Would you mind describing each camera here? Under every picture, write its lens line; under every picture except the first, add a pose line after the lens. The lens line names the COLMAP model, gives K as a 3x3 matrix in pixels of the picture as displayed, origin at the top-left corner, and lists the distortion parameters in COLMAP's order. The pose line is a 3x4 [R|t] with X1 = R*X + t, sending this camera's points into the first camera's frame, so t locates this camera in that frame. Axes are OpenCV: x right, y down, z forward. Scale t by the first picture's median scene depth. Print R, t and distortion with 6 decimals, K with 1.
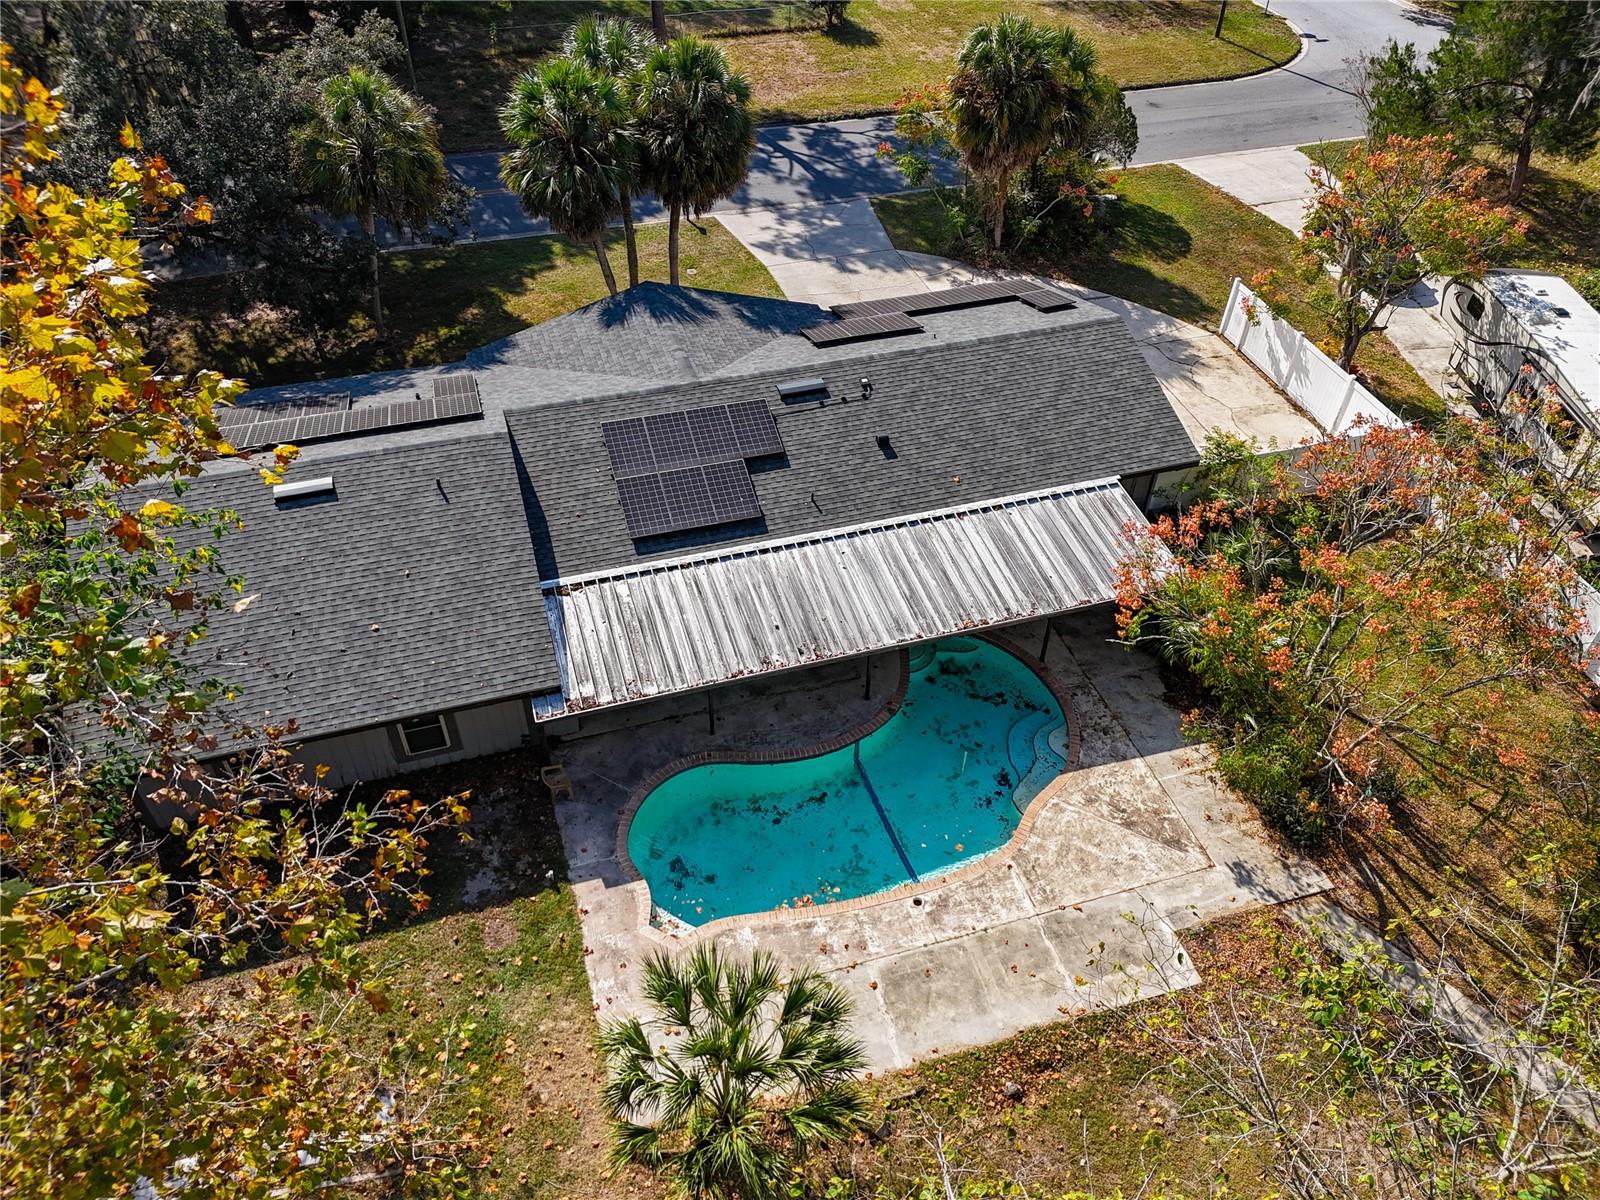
lens RADIAL K [[1170.7, 0, 805.1], [0, 1170.7, 594.7], [0, 0, 1]] dist [0.083081, -0.083276]
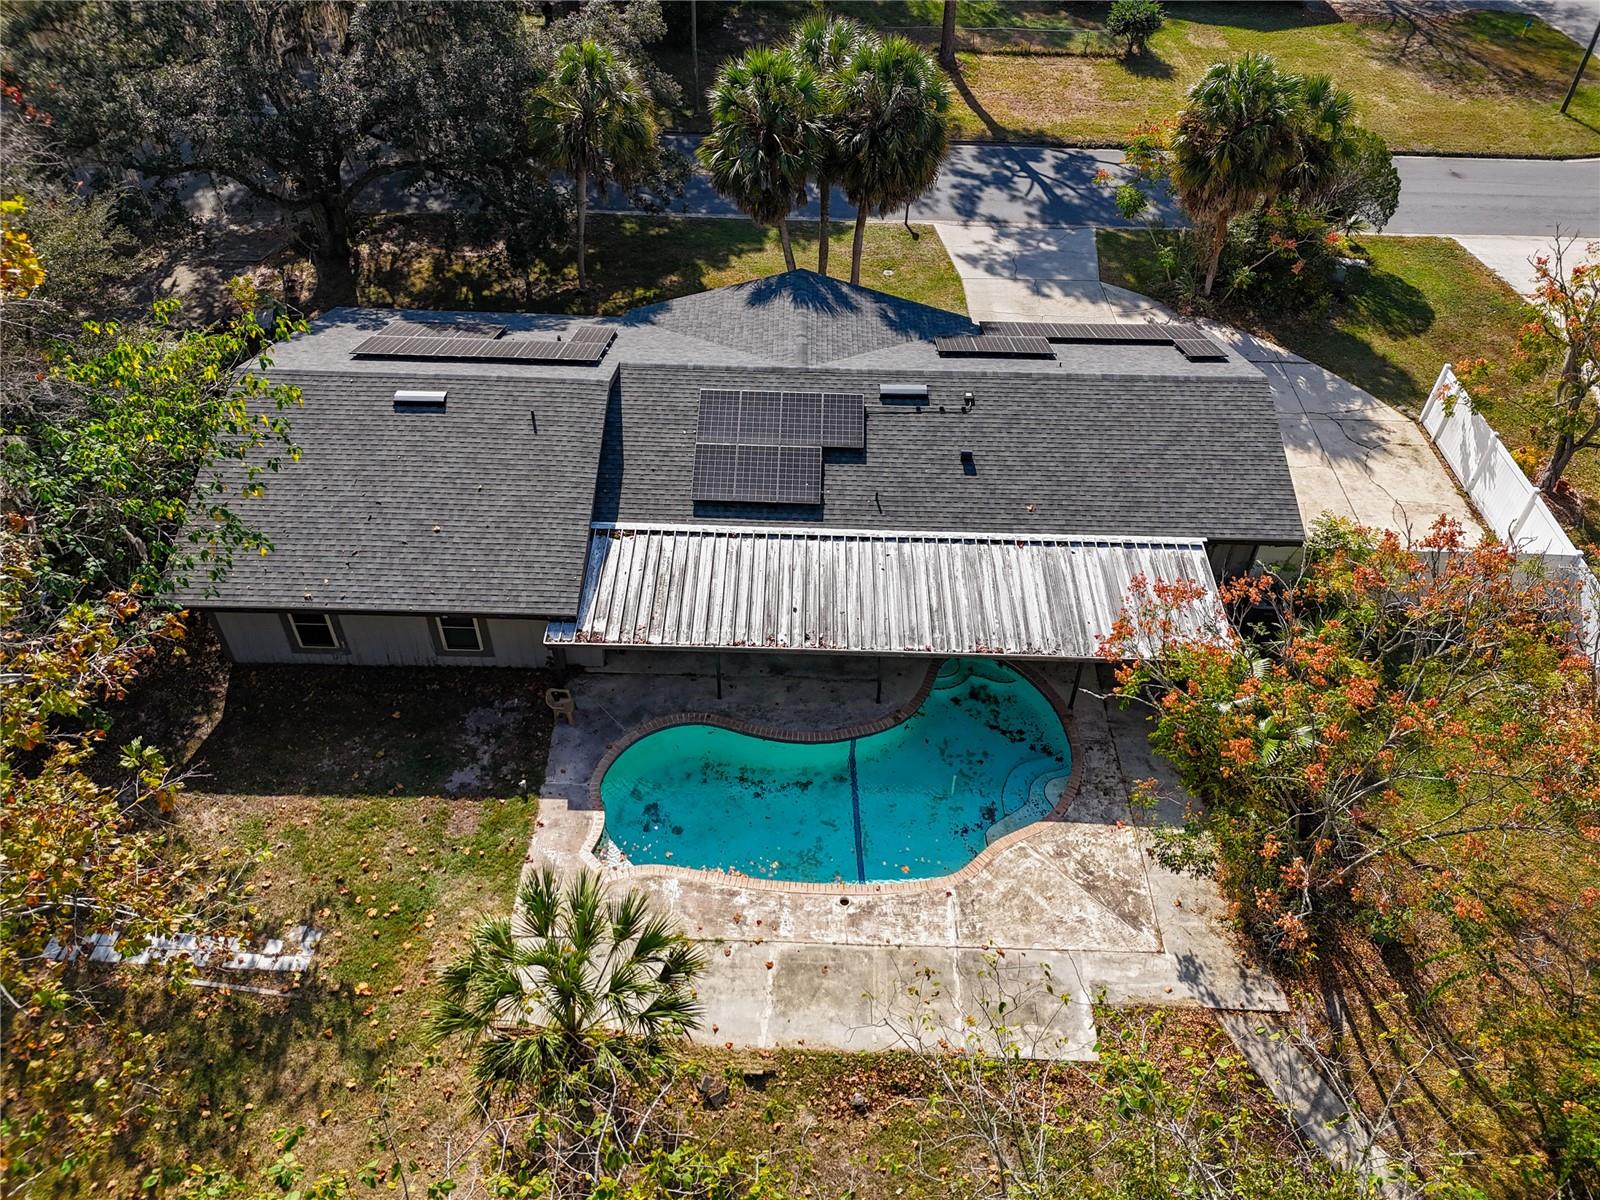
lens RADIAL K [[1170.7, 0, 805.1], [0, 1170.7, 594.7], [0, 0, 1]] dist [0.083081, -0.083276]
pose [[0.949674, 0.211449, -0.231103, 0.192555], [-0.214501, 0.976648, 0.012140, 0.000605], [0.228274, 0.038043, 0.972854, 0.006151]]
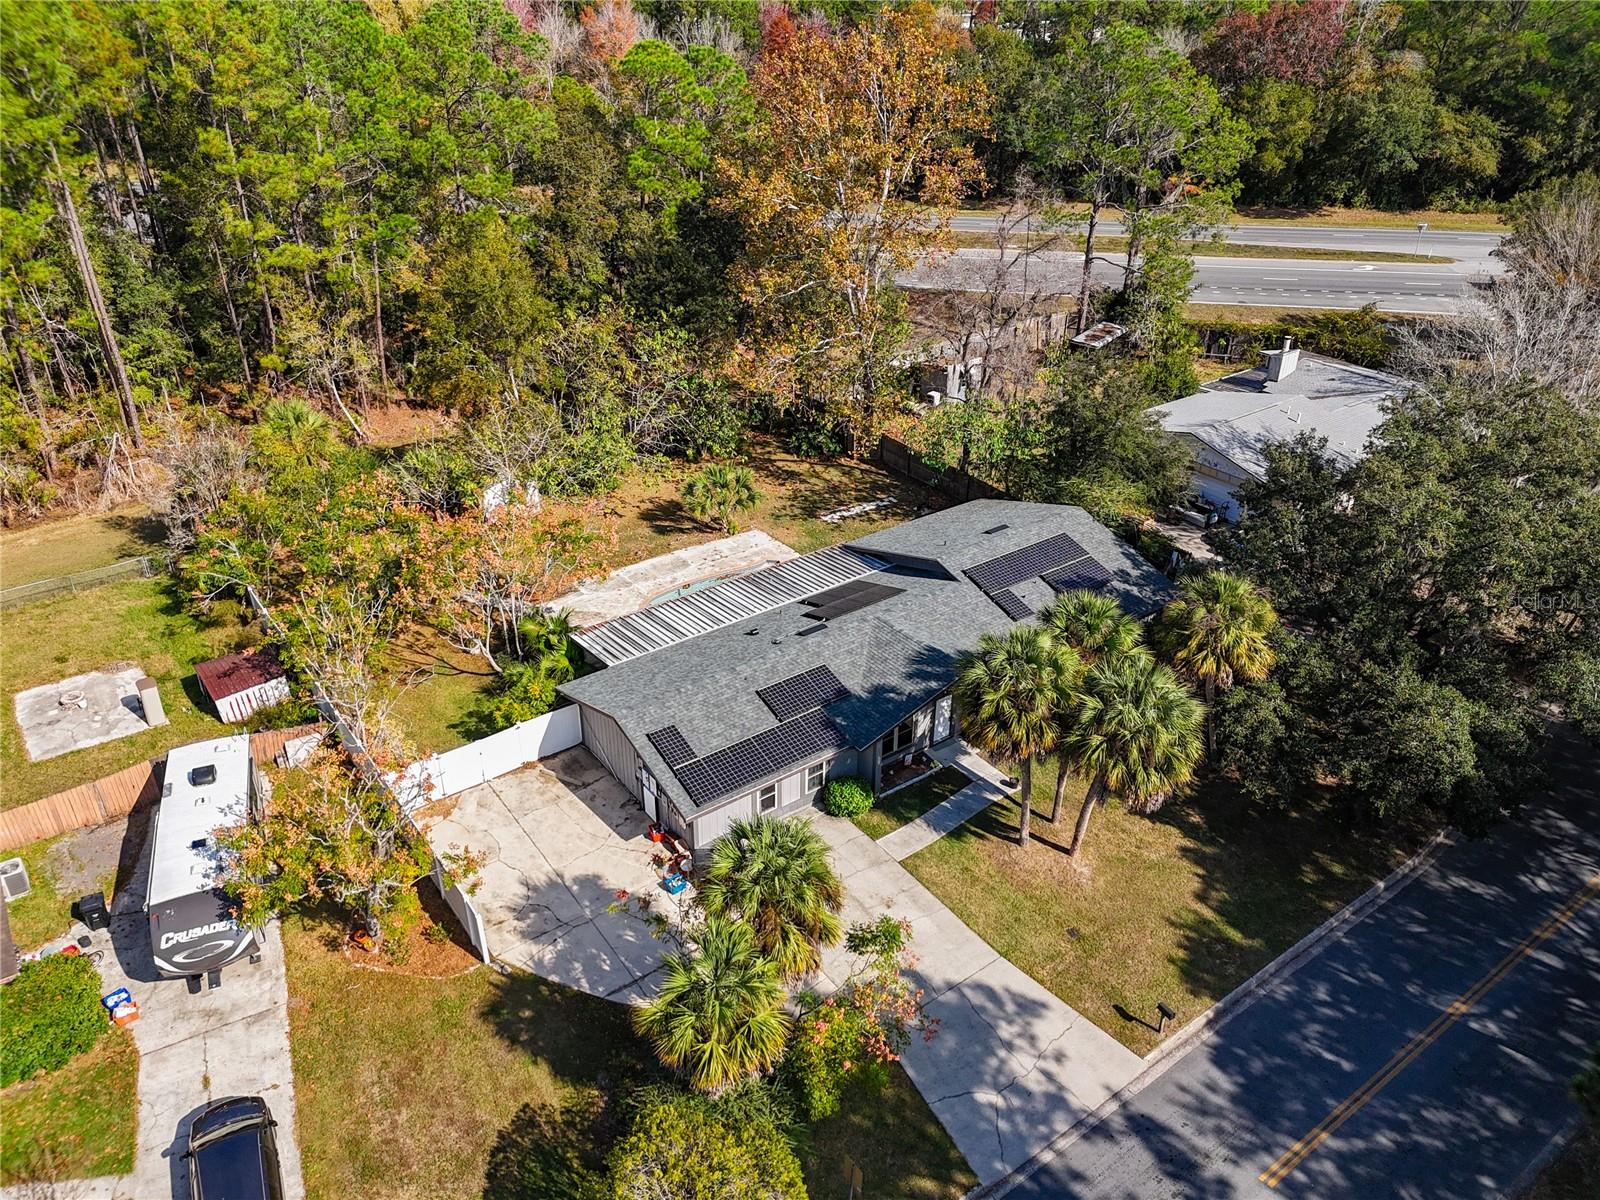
lens RADIAL K [[1148.8, 0, 796.2], [0, 1148.8, 616.0], [0, 0, 1]] dist [0.085359, -0.085376]
pose [[-0.944725, 0.141307, -0.295849, 0.483419], [-0.241978, 0.308351, 0.919982, -1.647698], [0.221225, 0.940719, -0.257114, 1.415177]]
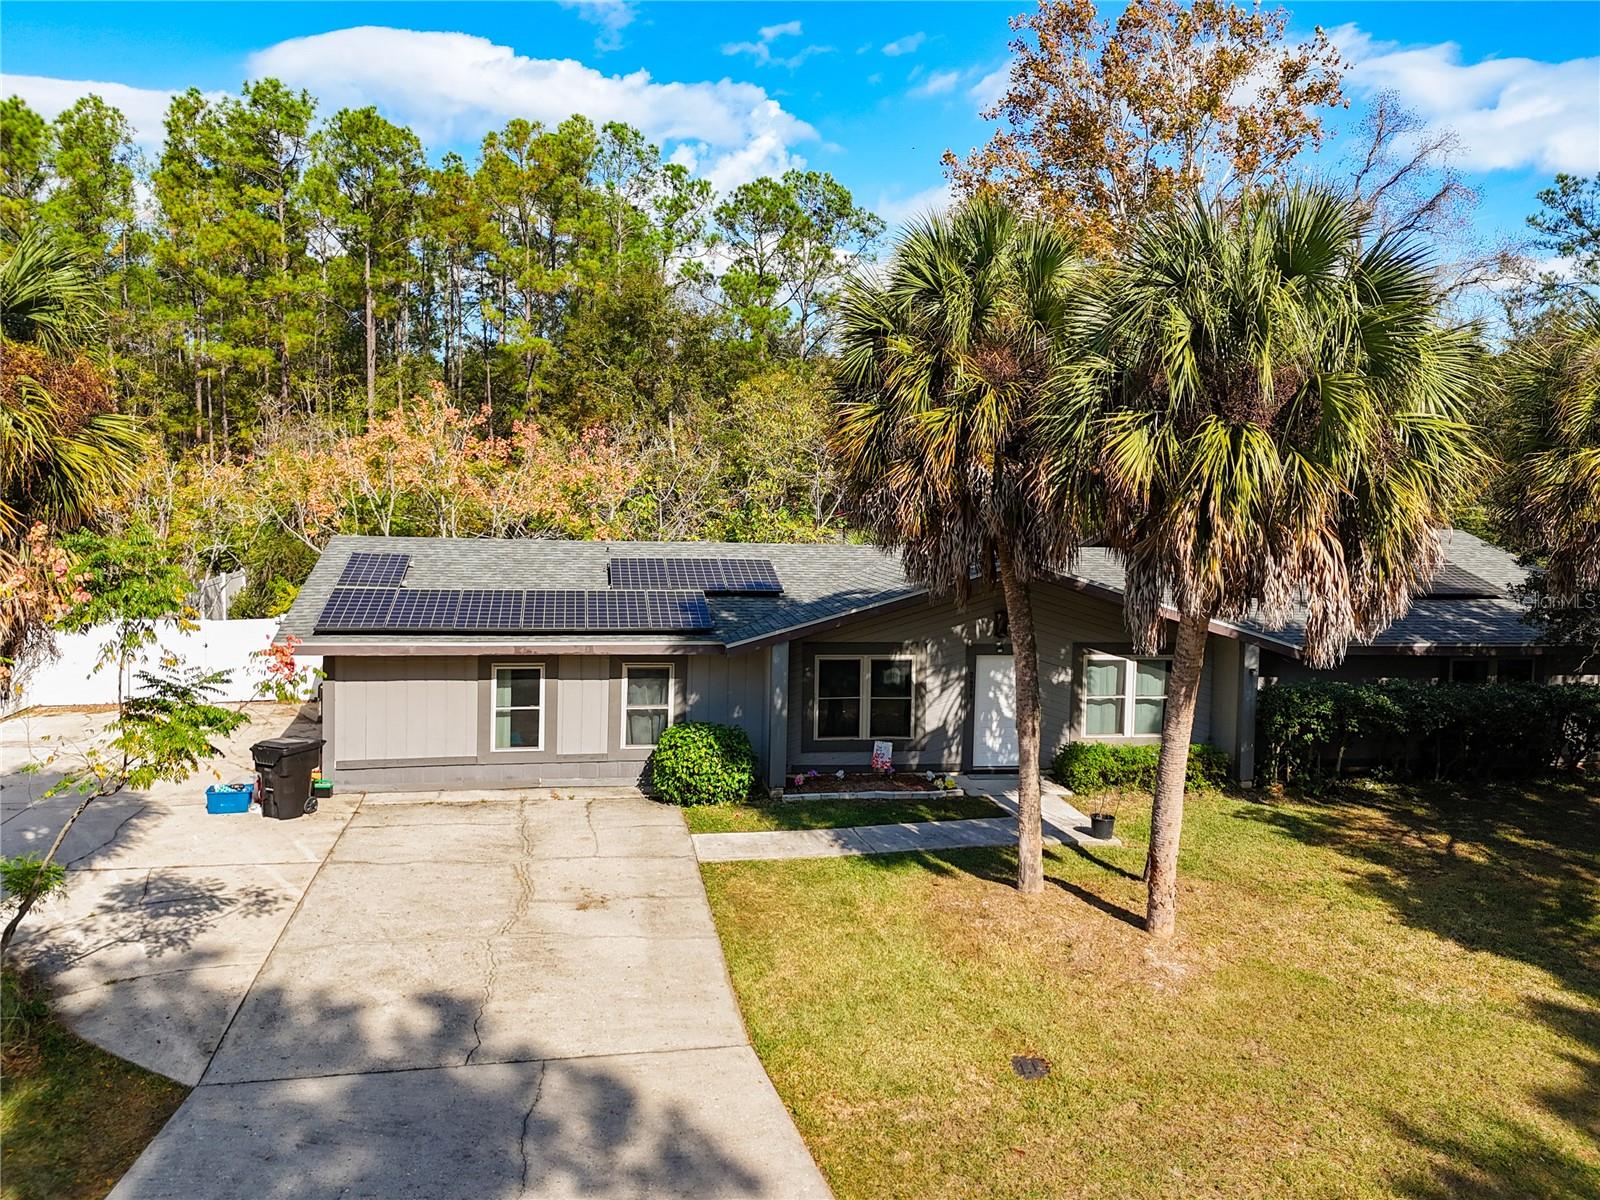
lens RADIAL K [[1170.7, 0, 805.1], [0, 1170.7, 594.7], [0, 0, 1]] dist [0.083081, -0.083276]
pose [[-0.992991, -0.044788, 0.109379, -0.108823], [0.052199, 0.664098, 0.745821, -0.823913], [-0.106043, 0.746303, -0.657105, 1.638857]]
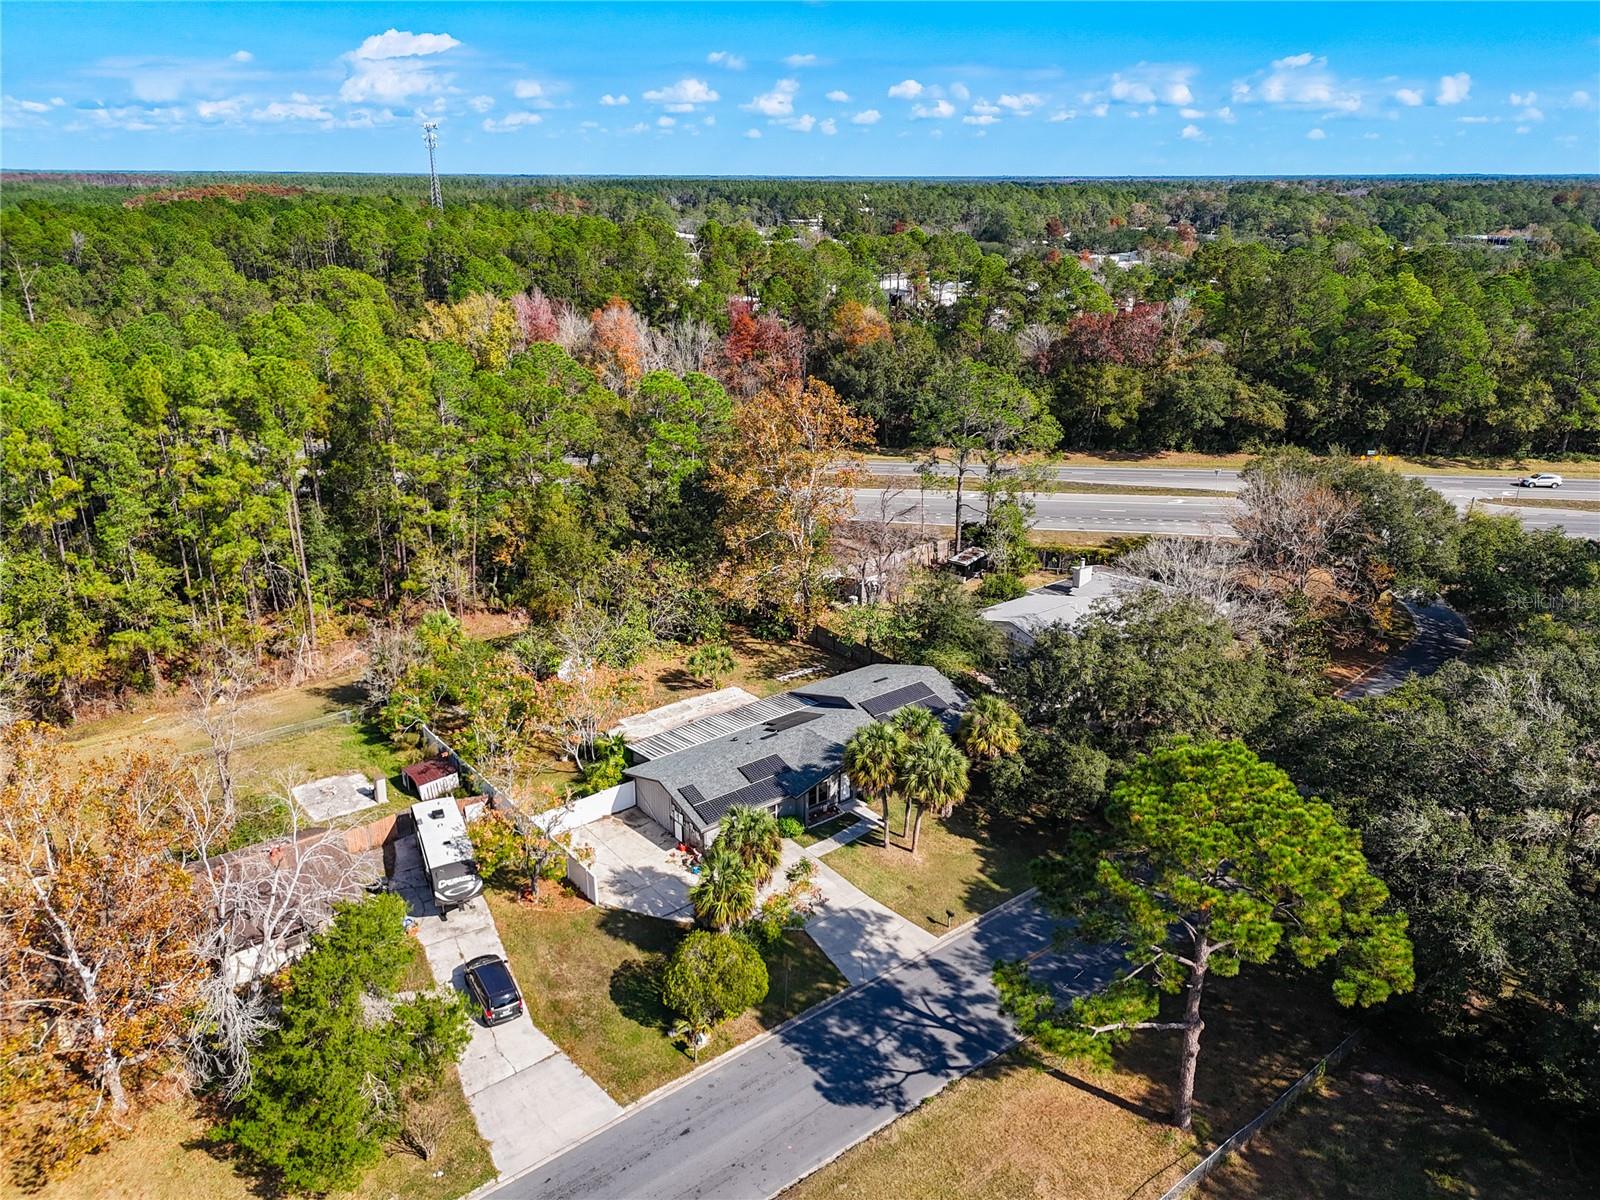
lens RADIAL K [[1149.3, 0, 801.5], [0, 1149.3, 600.3], [0, 0, 1]] dist [0.079836, -0.083089]
pose [[-0.932389, 0.099945, -0.347365, 0.847871], [-0.262944, 0.471859, 0.841552, -2.678244], [0.248016, 0.875991, -0.413676, 1.904022]]
